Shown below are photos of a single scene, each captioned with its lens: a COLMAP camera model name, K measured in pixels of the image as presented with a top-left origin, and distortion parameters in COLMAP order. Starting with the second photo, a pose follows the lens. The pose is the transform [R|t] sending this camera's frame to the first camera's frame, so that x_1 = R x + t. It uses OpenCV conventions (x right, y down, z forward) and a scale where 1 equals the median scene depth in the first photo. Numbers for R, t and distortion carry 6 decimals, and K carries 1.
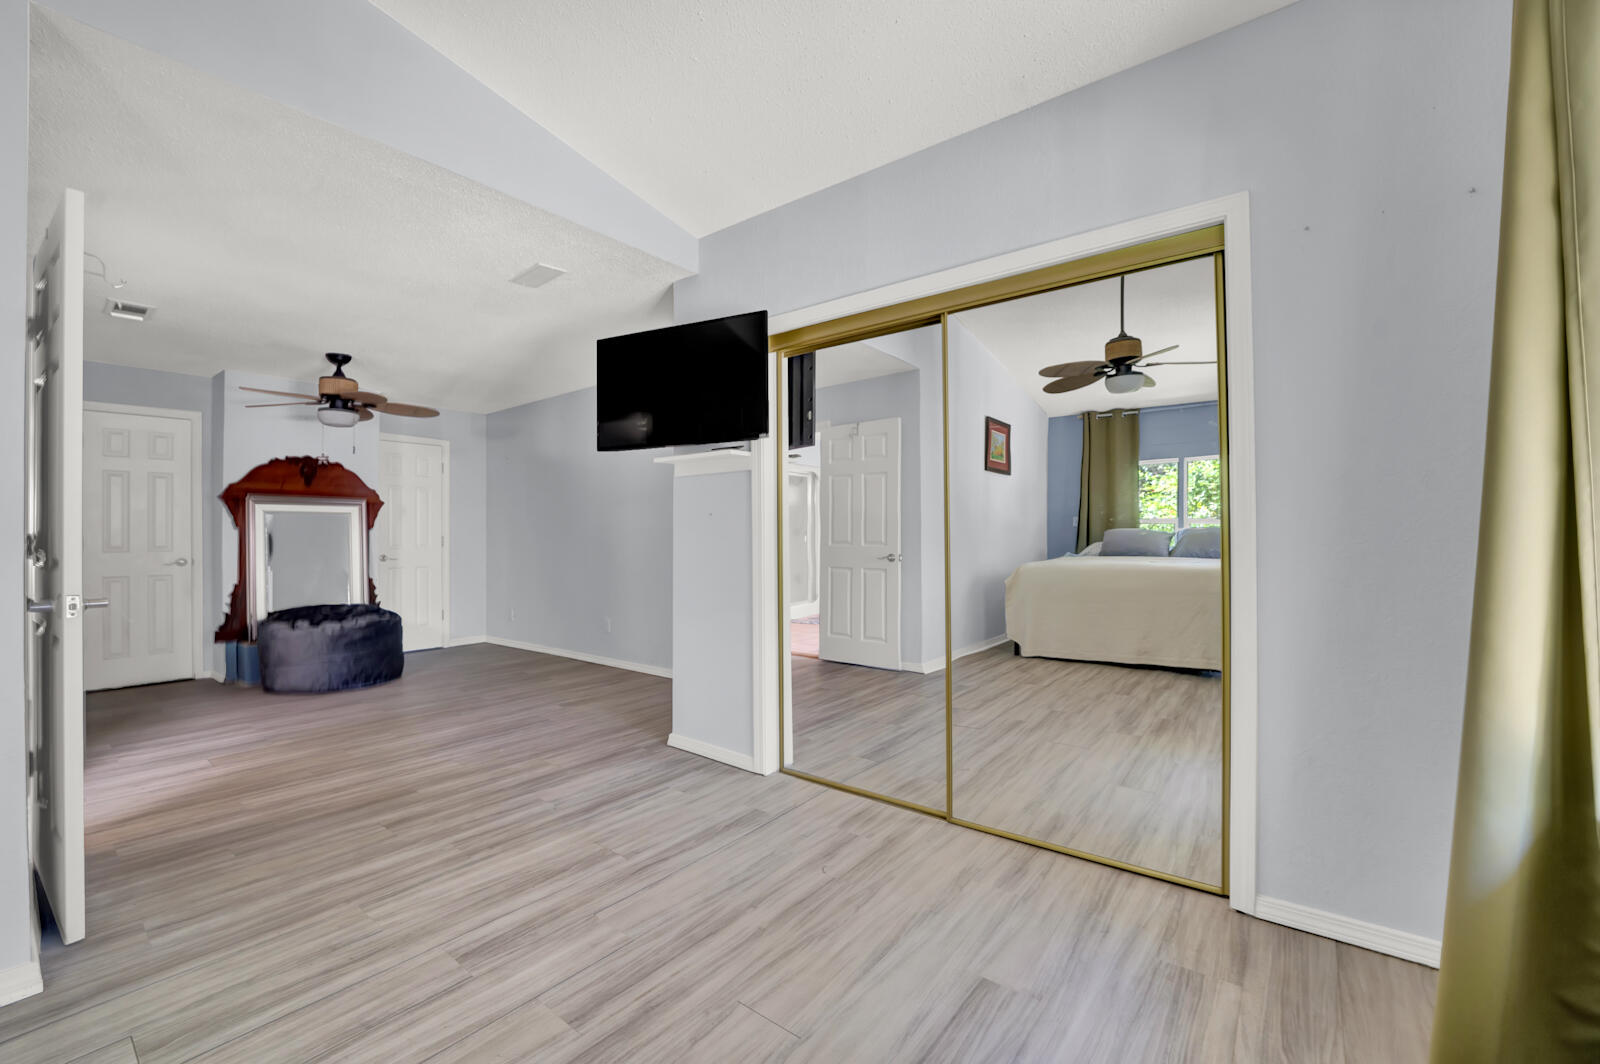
lens RADIAL K [[652.2, 0, 794.5], [0, 652.2, 532.0], [0, 0, 1]] dist [-0.029056, 0.000235]
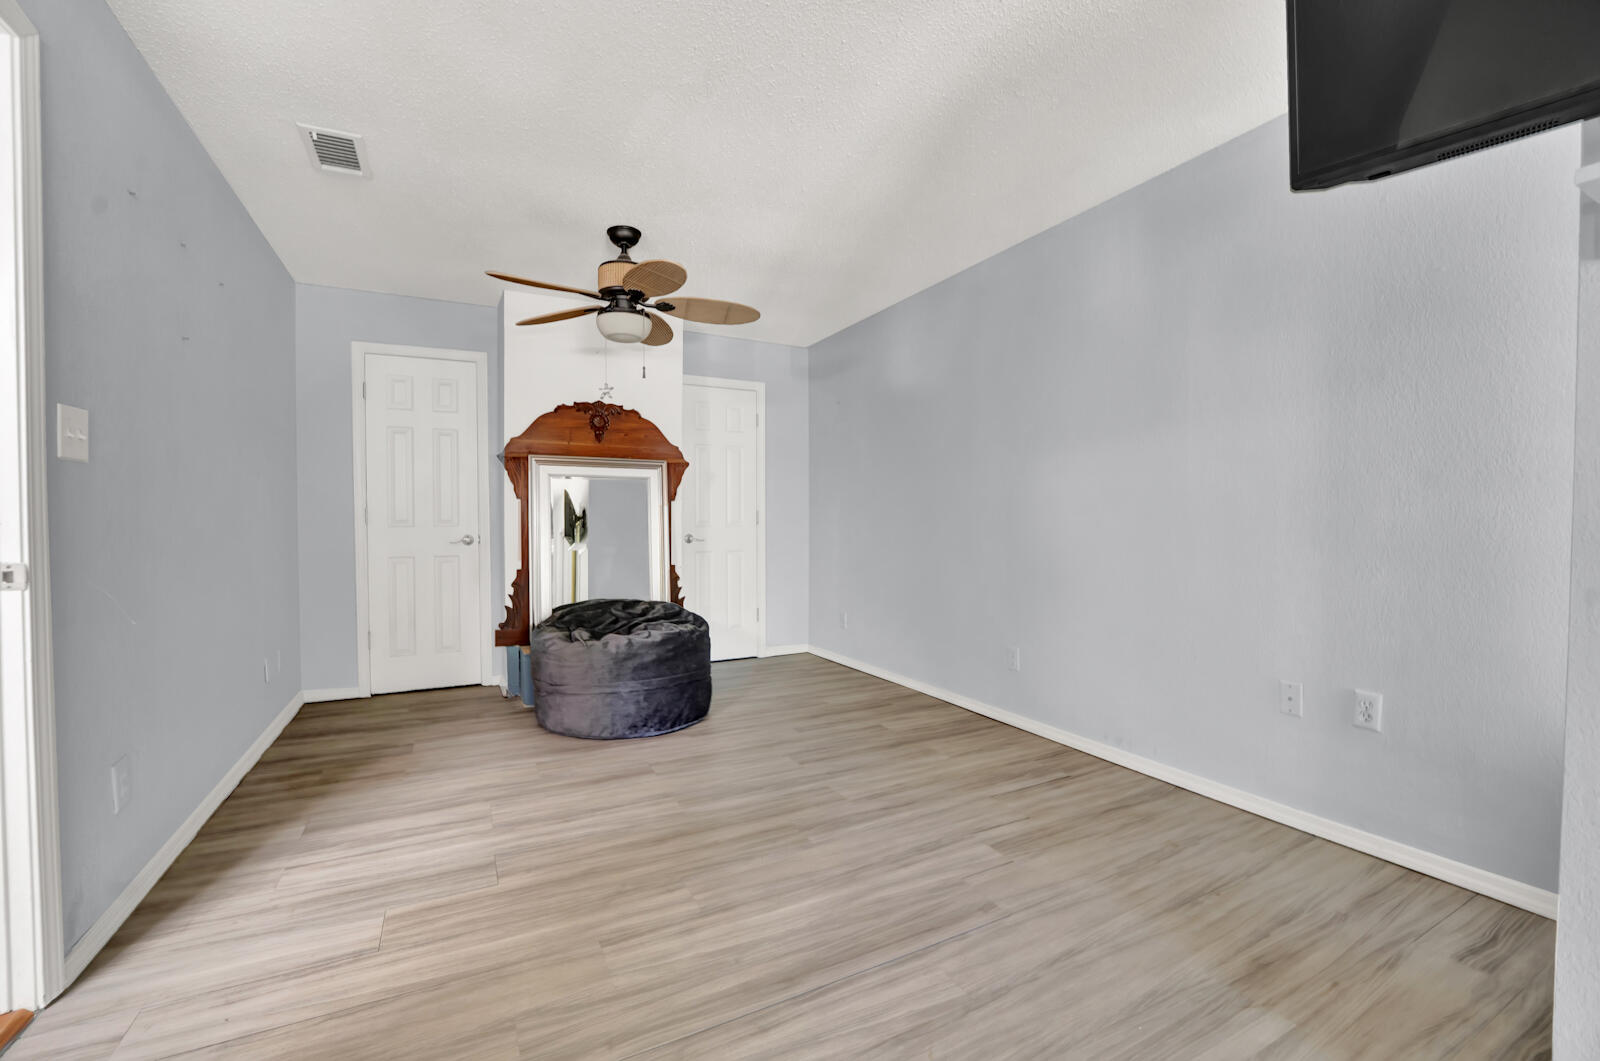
lens RADIAL K [[652.2, 0, 794.5], [0, 652.2, 530.5], [0, 0, 1]] dist [-0.029056, 0.000235]
pose [[0.913663, 0.011112, -0.406320, -0.255575], [-0.001143, 0.999693, 0.024768, 0.014798], [0.406470, -0.022165, 0.913395, 0.421896]]
